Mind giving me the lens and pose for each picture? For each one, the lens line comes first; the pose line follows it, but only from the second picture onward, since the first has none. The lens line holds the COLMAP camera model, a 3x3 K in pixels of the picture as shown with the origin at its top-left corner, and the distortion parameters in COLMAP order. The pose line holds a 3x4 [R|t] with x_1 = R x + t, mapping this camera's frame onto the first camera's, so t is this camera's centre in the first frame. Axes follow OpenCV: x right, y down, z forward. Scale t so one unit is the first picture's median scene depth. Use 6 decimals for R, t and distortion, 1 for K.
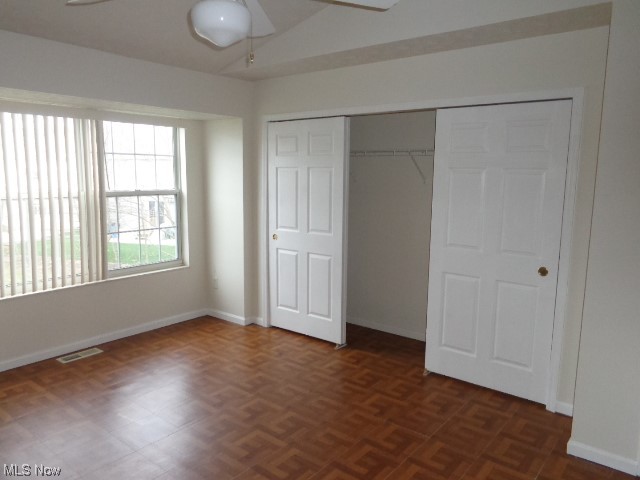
lens RADIAL K [[502.1, 0, 320.0], [0, 502.1, 240.0], [0, 0, 1]] dist [0.100474, 0.001115]
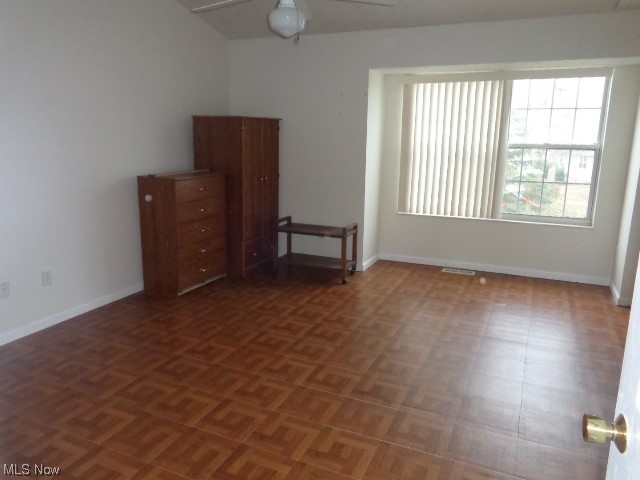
lens RADIAL K [[485.9, 0, 320.0], [0, 485.9, 240.0], [0, 0, 1]] dist [0.010400, 0.005652]
pose [[0.258539, 0.203299, -0.944366, 0.549353], [-0.135387, 0.975581, 0.172954, -0.015104], [0.956466, 0.083139, 0.279750, 0.310956]]
